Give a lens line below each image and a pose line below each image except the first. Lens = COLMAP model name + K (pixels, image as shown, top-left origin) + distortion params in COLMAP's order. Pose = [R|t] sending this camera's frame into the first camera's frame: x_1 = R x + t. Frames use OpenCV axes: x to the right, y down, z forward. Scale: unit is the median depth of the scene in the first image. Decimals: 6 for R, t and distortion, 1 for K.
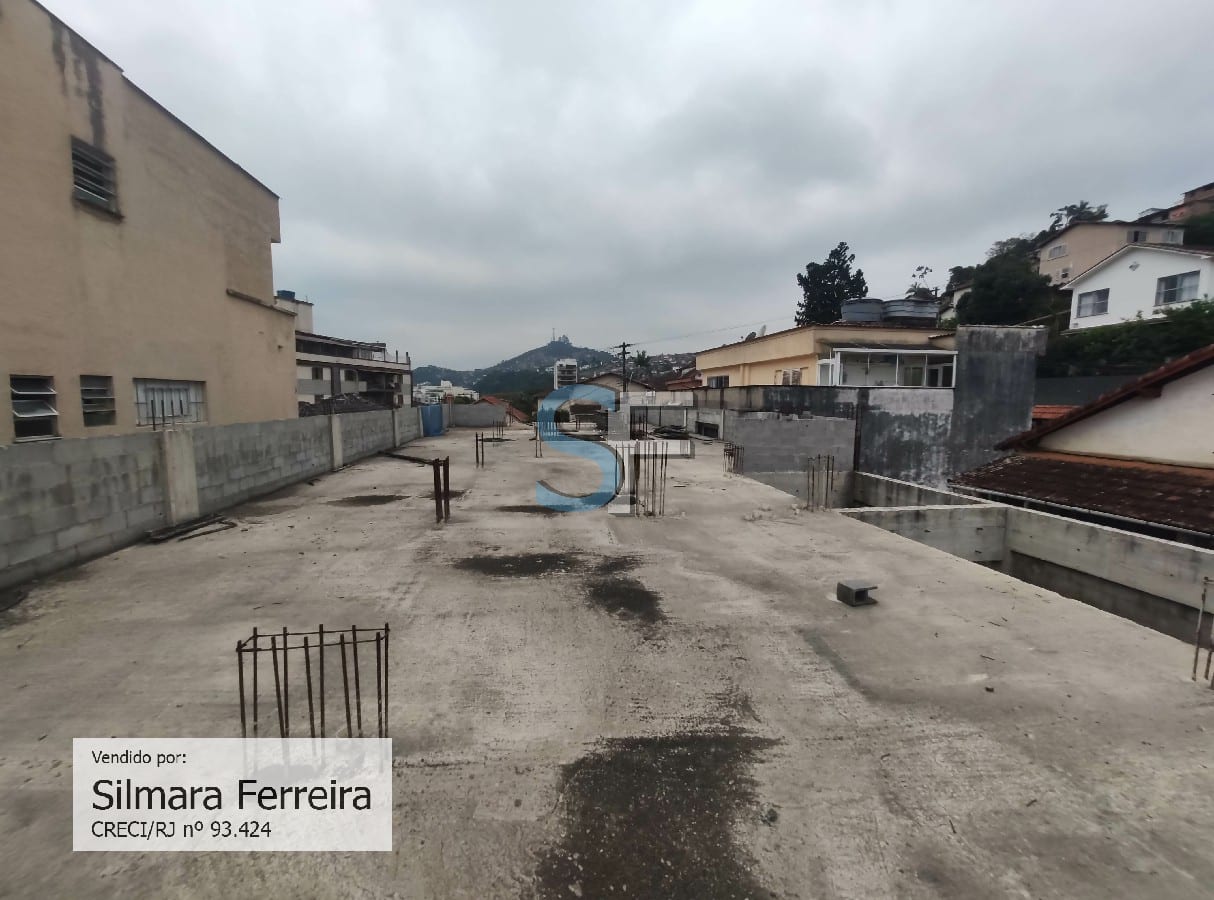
lens RADIAL K [[526.5, 0, 618.8], [0, 526.5, 452.3], [0, 0, 1]] dist [-0.025119, -0.000001]
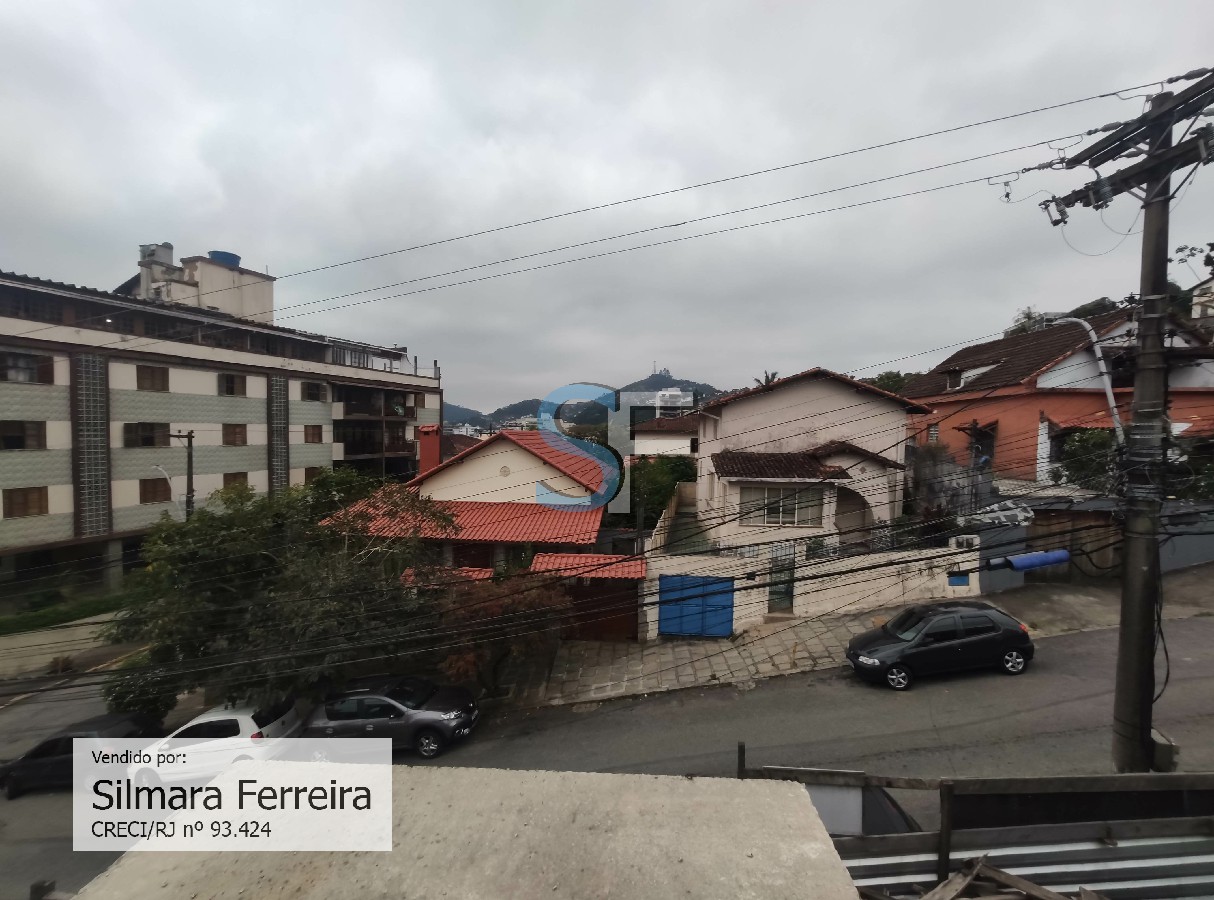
lens RADIAL K [[526.5, 0, 618.8], [0, 526.5, 452.3], [0, 0, 1]] dist [-0.025119, -0.000001]
pose [[0.982132, 0.014380, -0.187644, -0.068360], [-0.025947, 0.997901, -0.059331, -0.052388], [0.186396, 0.063139, 0.980444, 0.485264]]
